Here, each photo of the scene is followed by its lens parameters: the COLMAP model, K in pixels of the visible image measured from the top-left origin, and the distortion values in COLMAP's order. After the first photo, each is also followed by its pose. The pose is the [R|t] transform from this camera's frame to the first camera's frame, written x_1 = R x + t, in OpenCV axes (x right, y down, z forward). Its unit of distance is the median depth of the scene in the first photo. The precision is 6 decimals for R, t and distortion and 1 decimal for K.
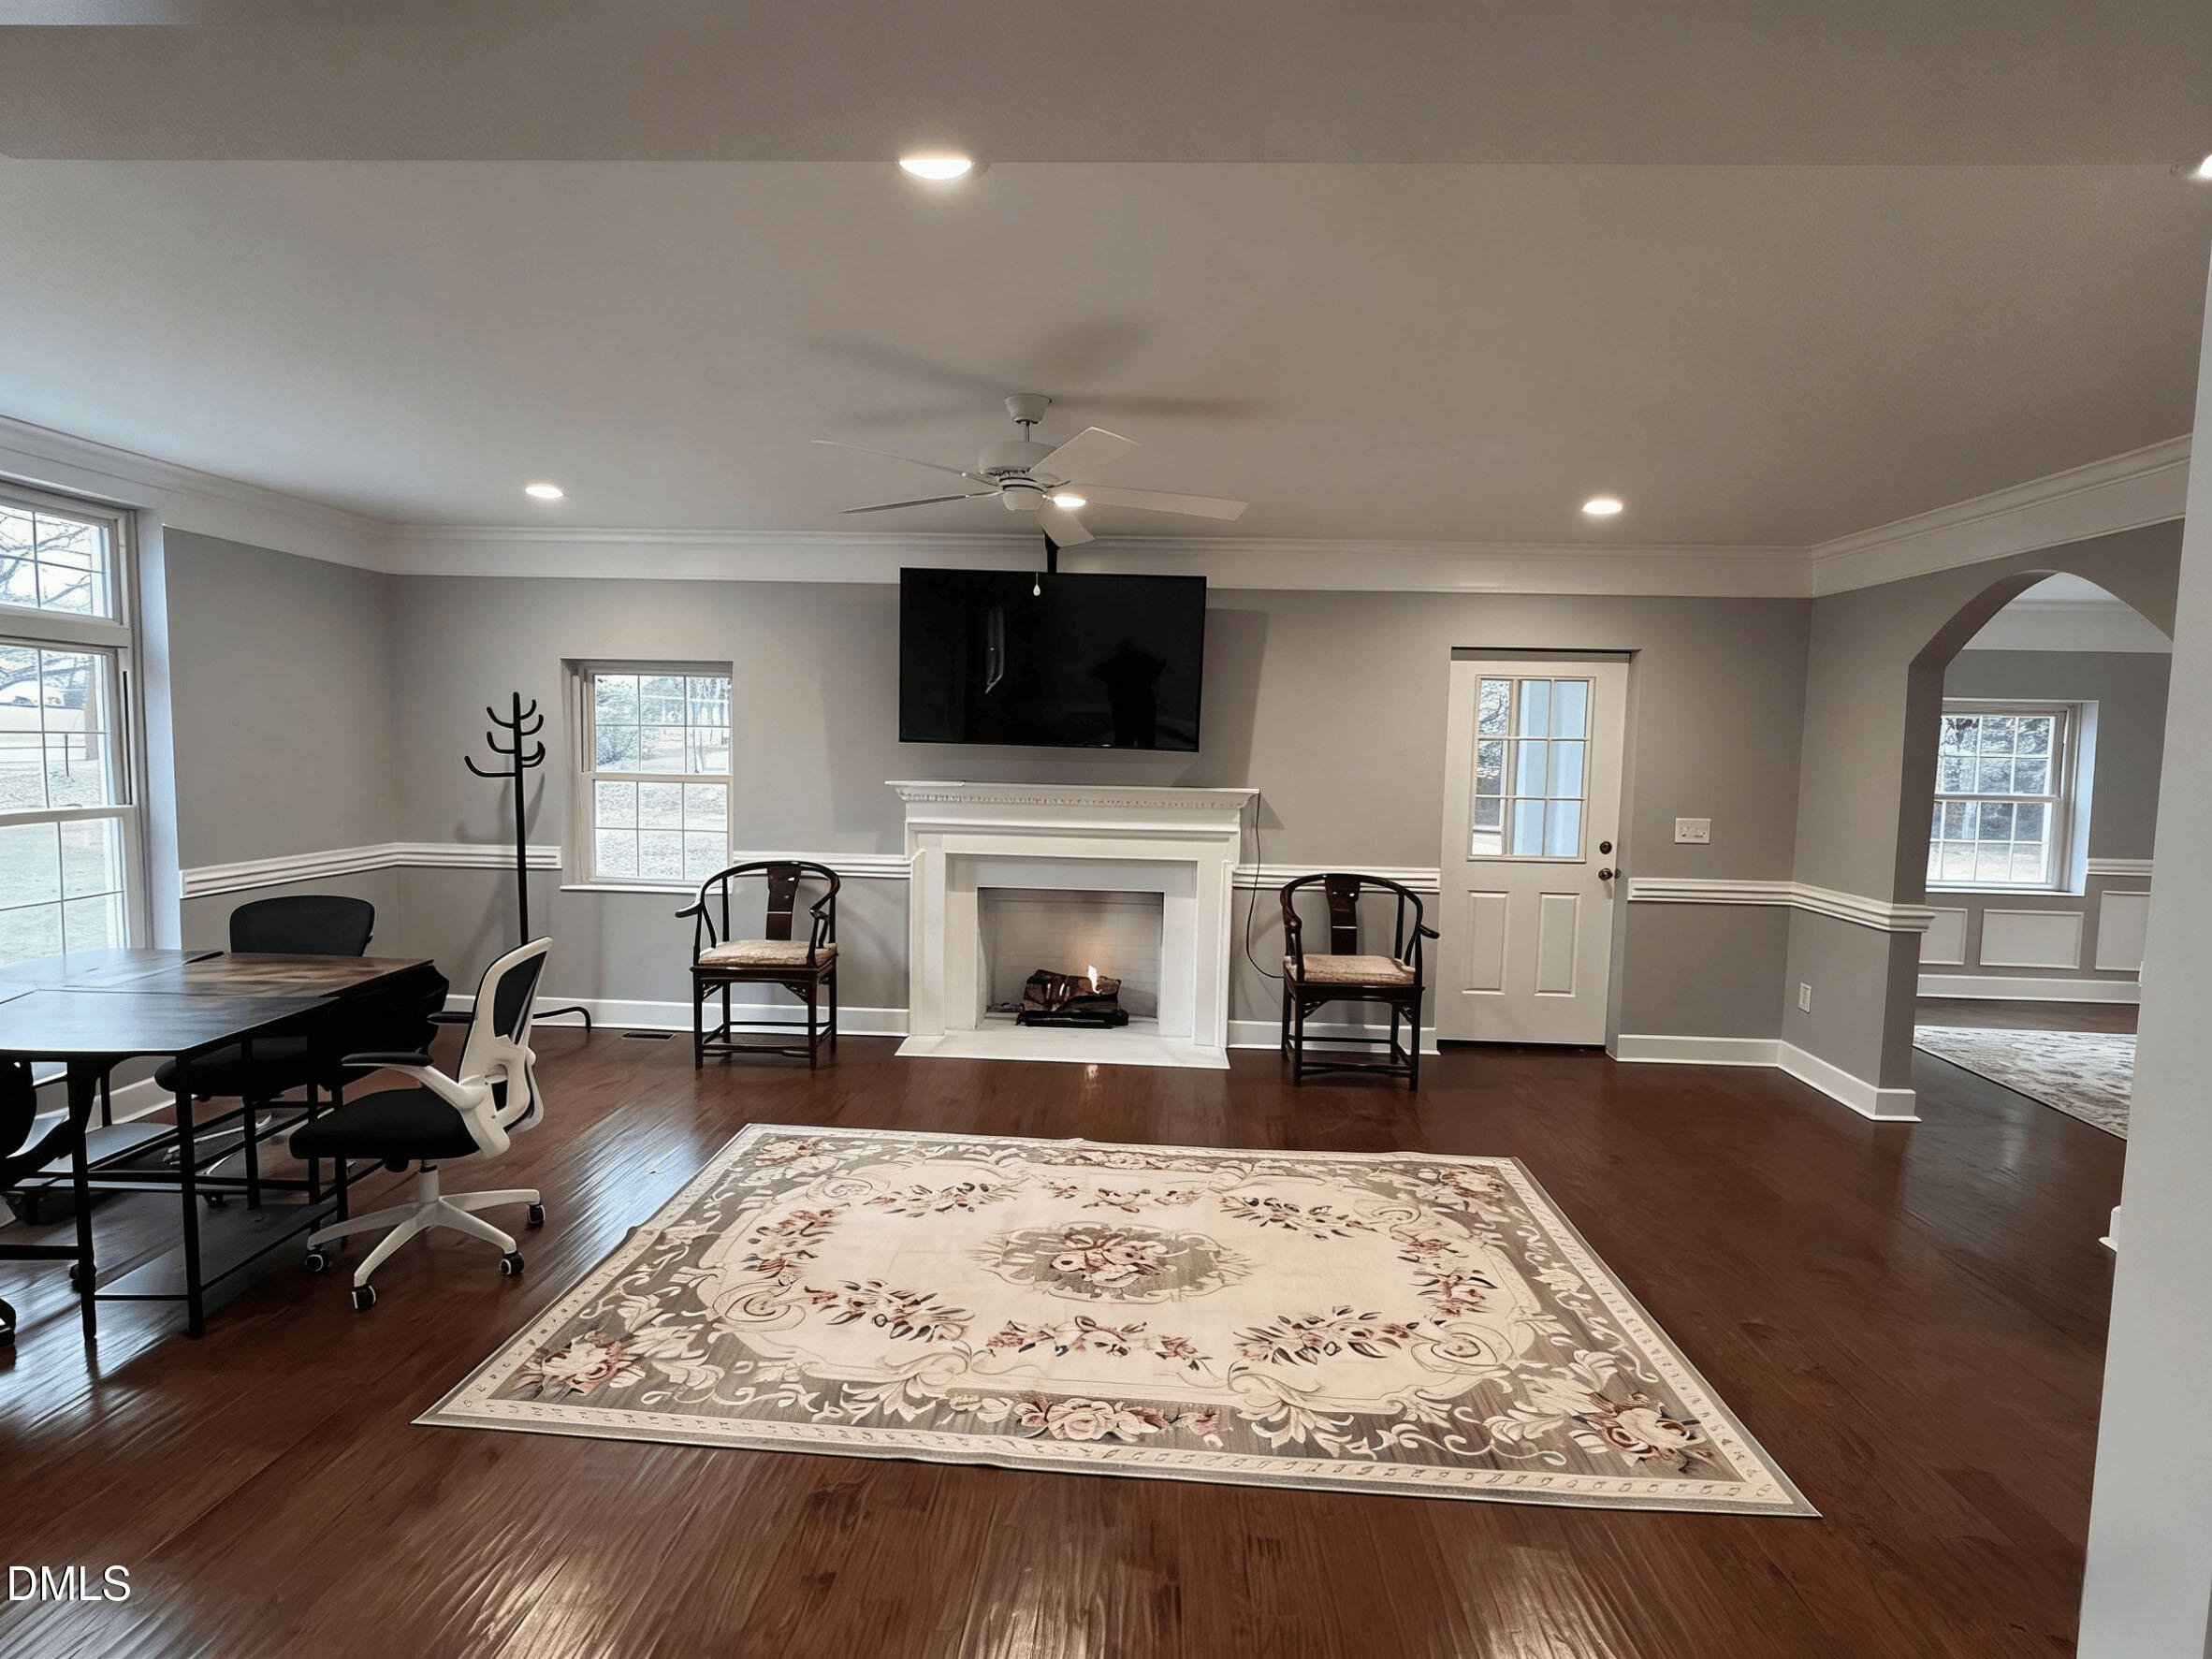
lens RADIAL K [[1119.7, 0, 1109.4], [0, 1119.7, 821.4], [0, 0, 1]] dist [-0.003360, -0.001190]
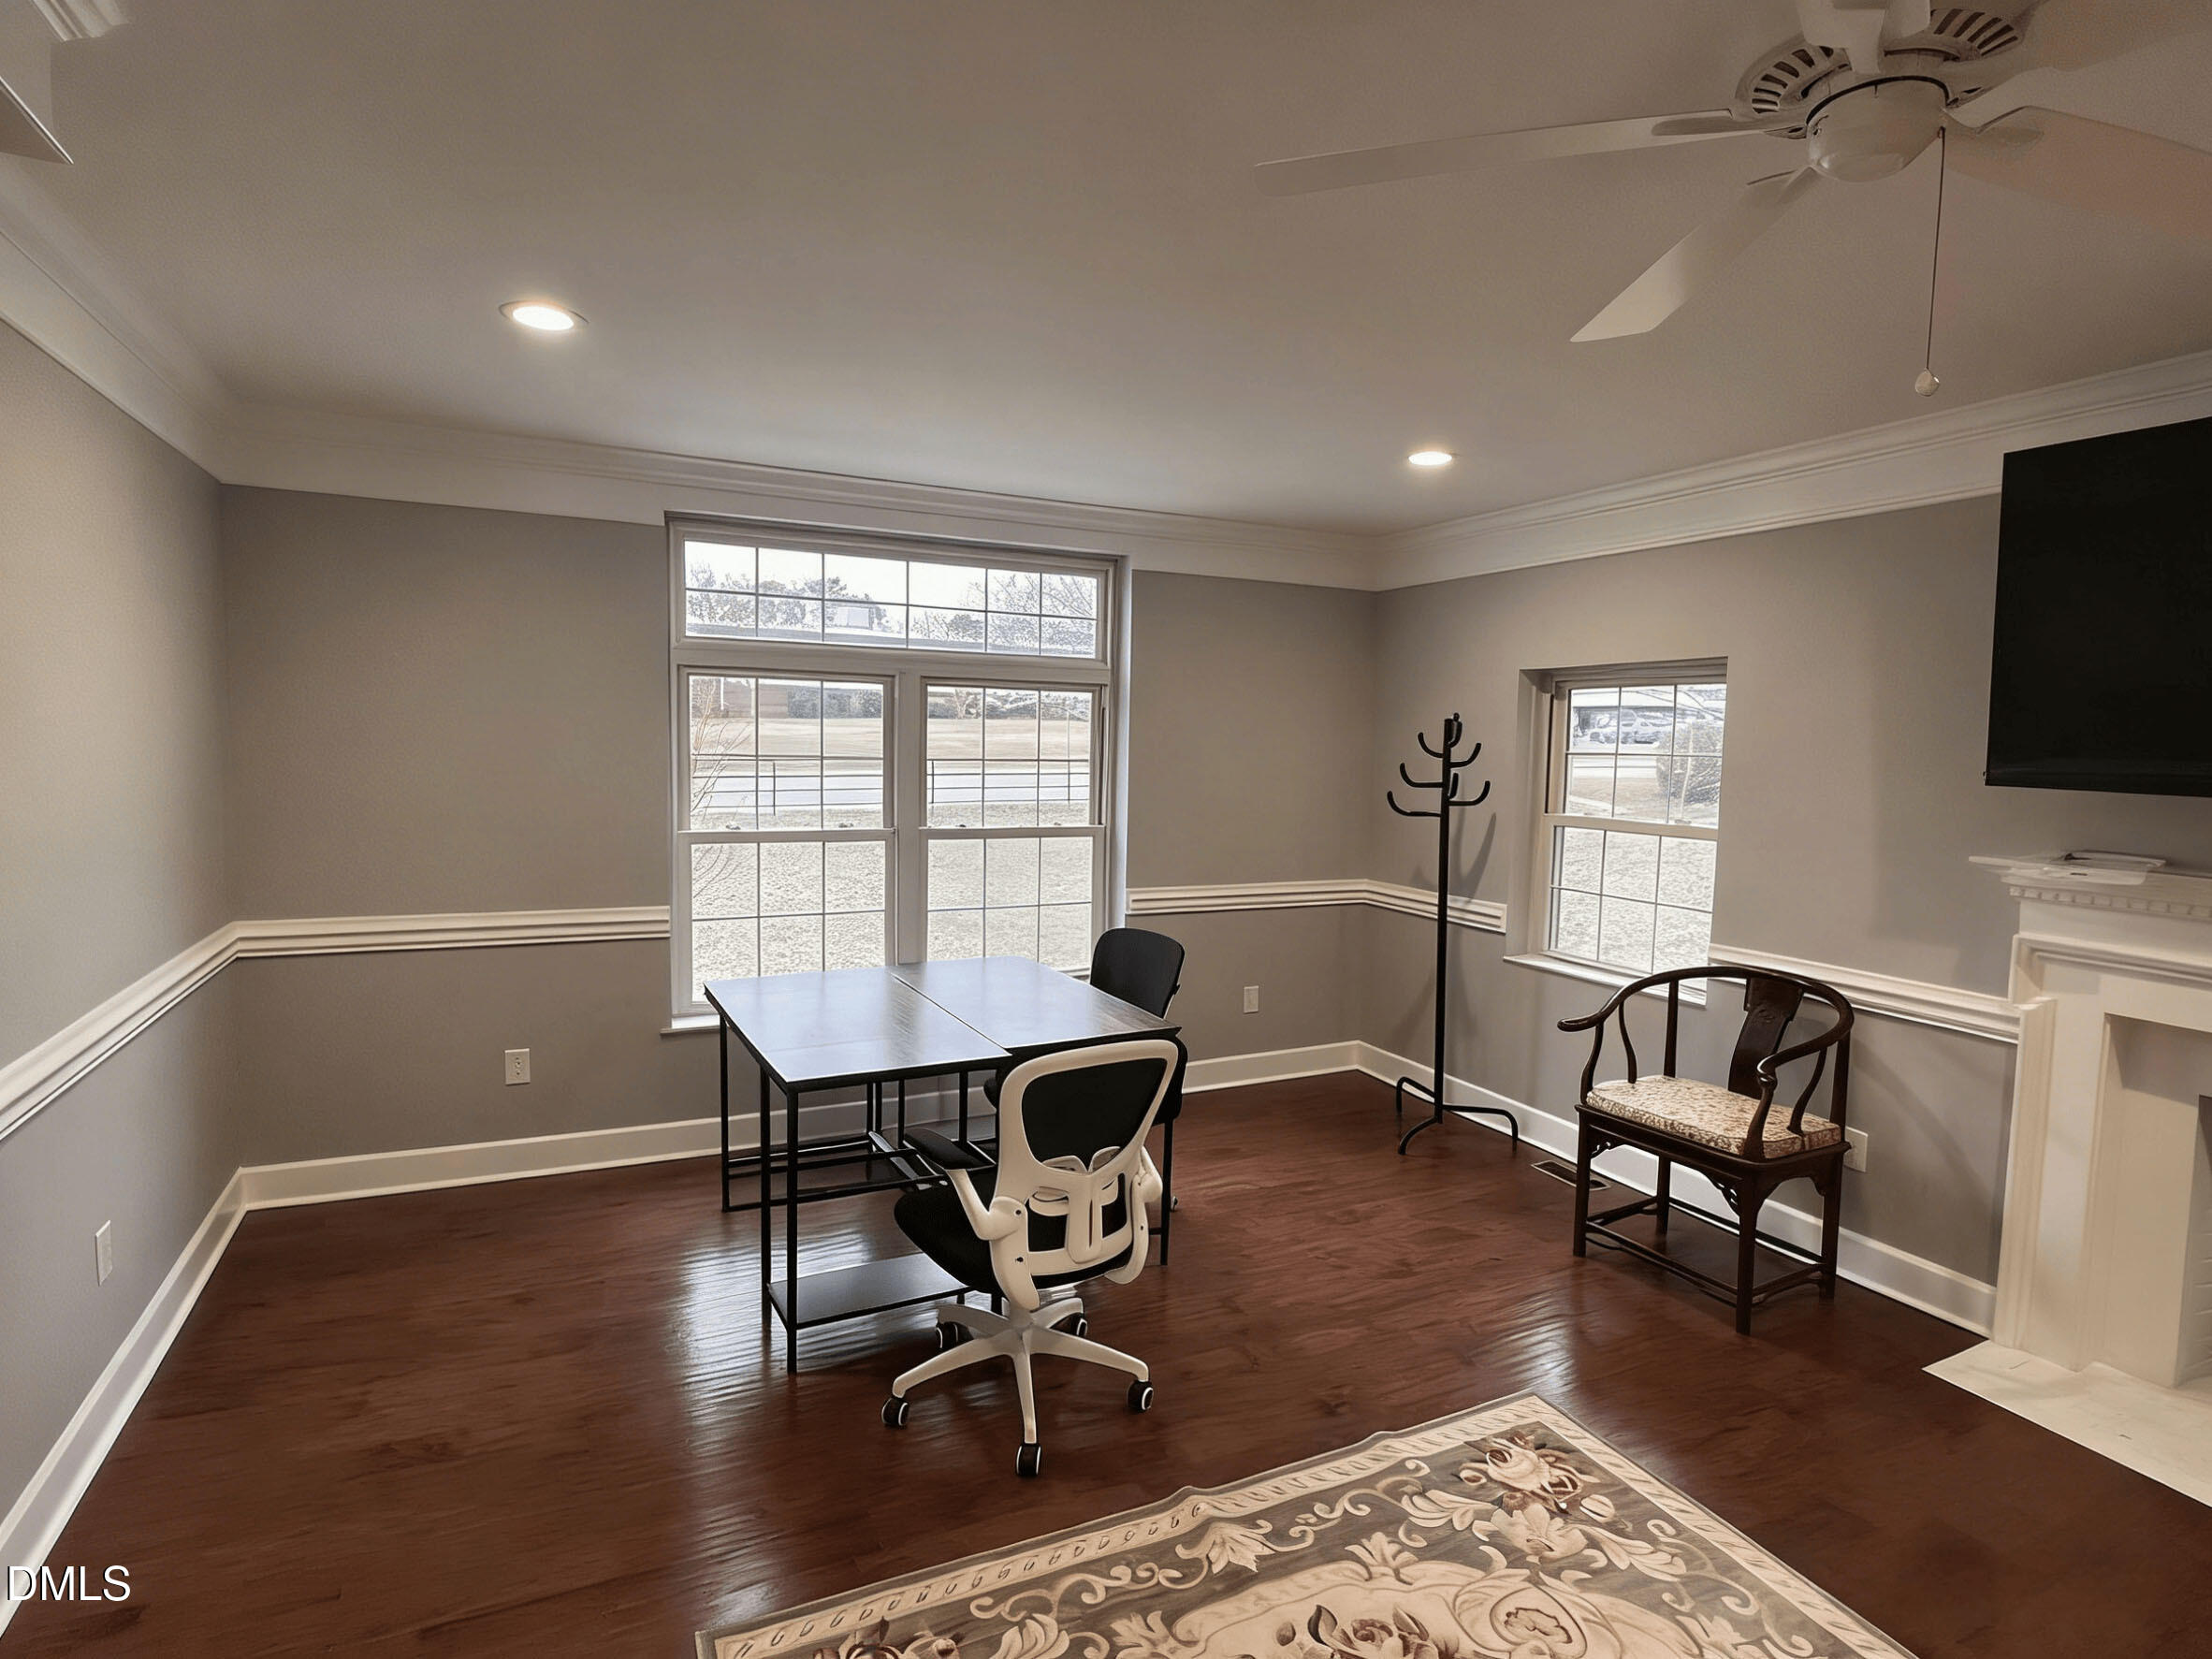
lens RADIAL K [[1119.7, 0, 1090.1], [0, 1119.7, 814.0], [0, 0, 1]] dist [-0.003360, -0.001190]
pose [[0.465020, 0.049384, -0.883921, 0.081760], [-0.075474, 0.997019, 0.015997, -0.034757], [0.882077, 0.059274, 0.467362, 0.376041]]
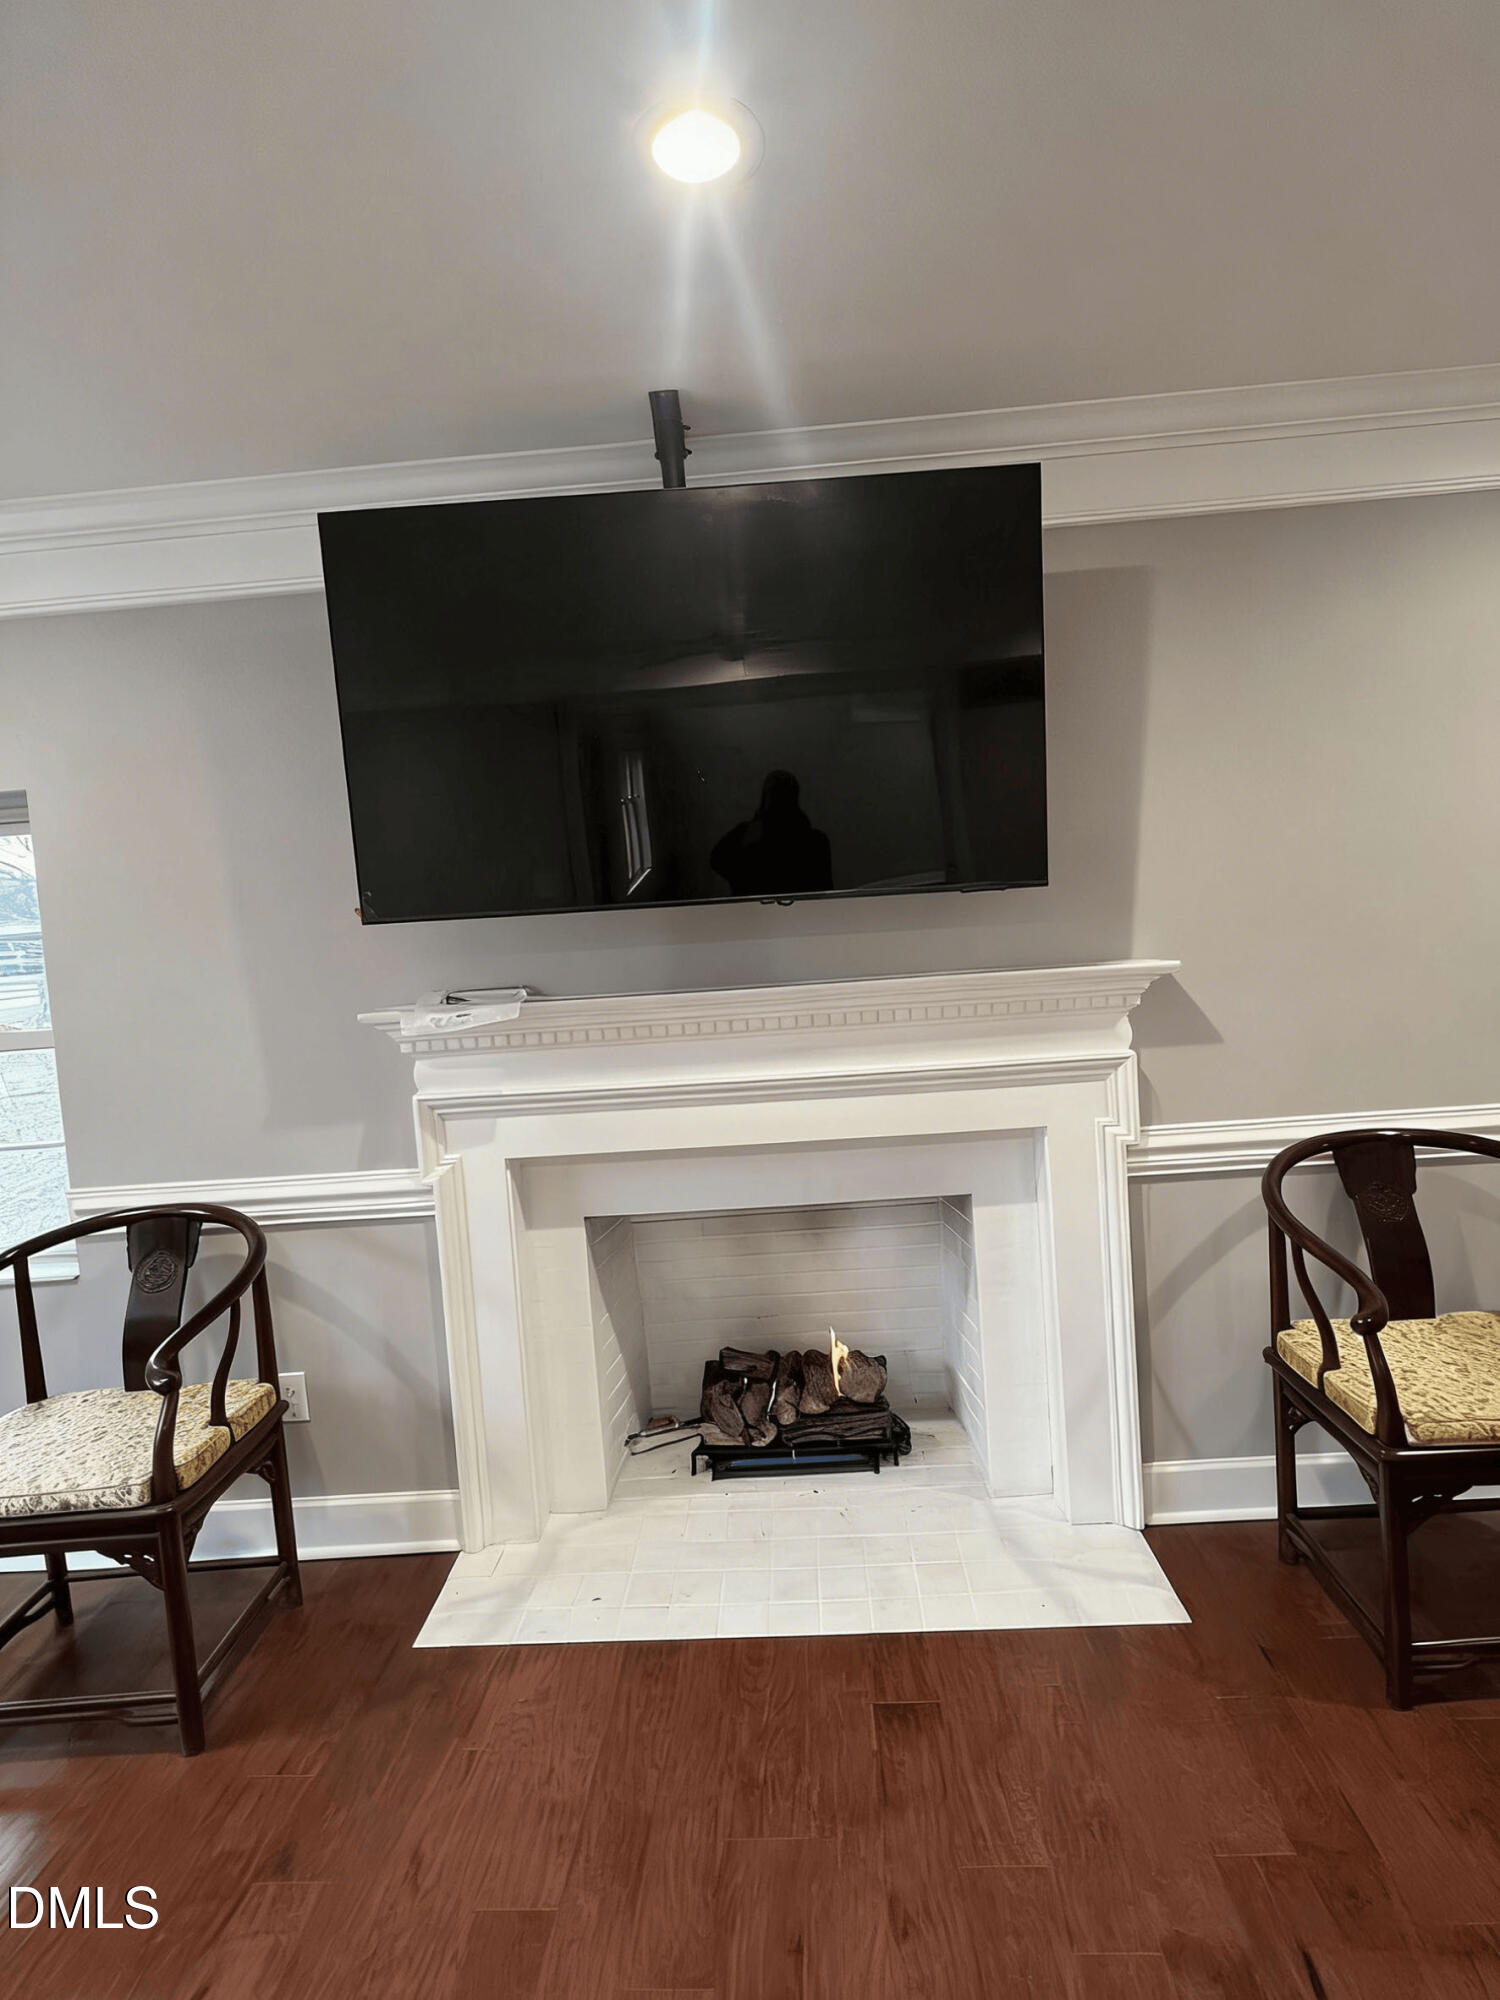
lens RADIAL K [[1012.4, 0, 759.6], [0, 1012.4, 989.2], [0, 0, 1]] dist [-0.003360, -0.001190]
pose [[0.995663, -0.092836, -0.006058, -0.031935], [0.092704, 0.995506, -0.019342, -0.024901], [0.007826, 0.018697, 0.999795, 0.596929]]
